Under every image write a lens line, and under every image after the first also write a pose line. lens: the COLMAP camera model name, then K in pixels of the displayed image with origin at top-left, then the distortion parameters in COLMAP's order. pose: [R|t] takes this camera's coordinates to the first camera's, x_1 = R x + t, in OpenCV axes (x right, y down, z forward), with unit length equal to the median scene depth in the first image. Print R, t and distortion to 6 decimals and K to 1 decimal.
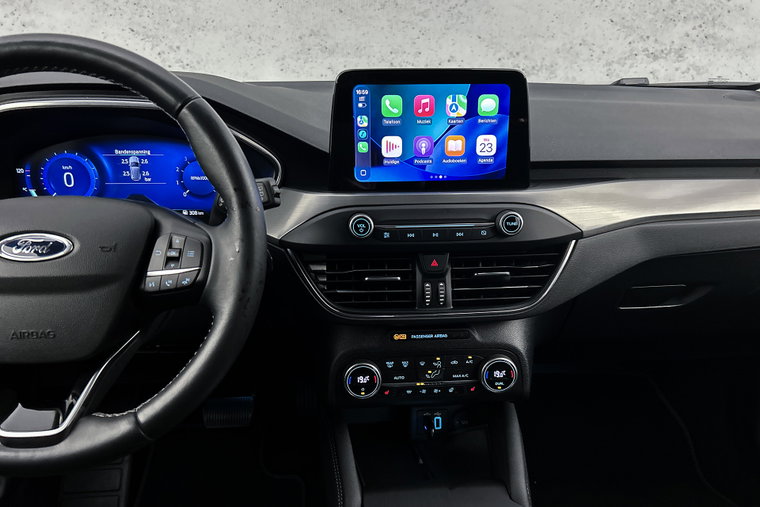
lens RADIAL K [[576.5, 0, 385.2], [0, 576.5, 258.5], [0, 0, 1]] dist [0.046805, -0.050158]
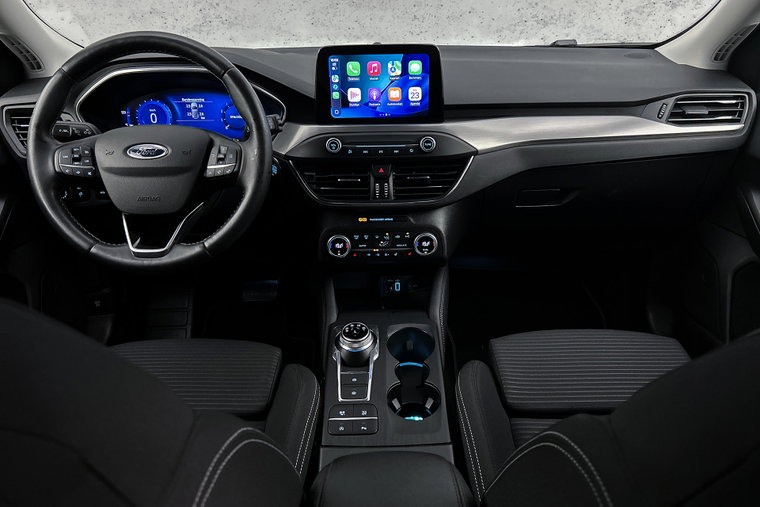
lens RADIAL K [[576.5, 0, 385.3], [0, 576.5, 260.9], [0, 0, 1]] dist [0.046805, -0.050158]
pose [[0.997745, 0.011934, -0.066055, 0.192826], [-0.006282, 0.996351, 0.085124, 0.114905], [0.066830, -0.084517, 0.994178, -0.566451]]
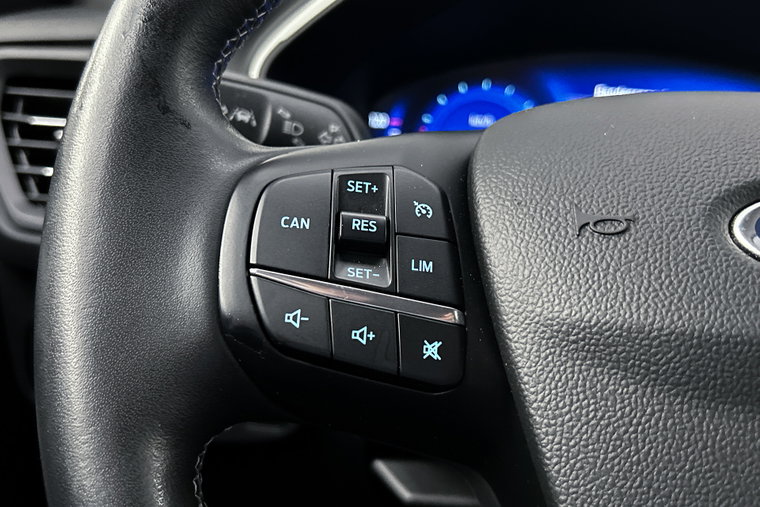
lens RADIAL K [[795.4, 0, 382.7], [0, 795.4, 254.5], [0, 0, 1]] dist [0.015038, 0.000000]
pose [[0.980710, 0.090018, -0.173507, -0.530676], [-0.117474, 0.980890, -0.155097, 0.046063], [0.156230, 0.172488, 0.972543, 0.444356]]
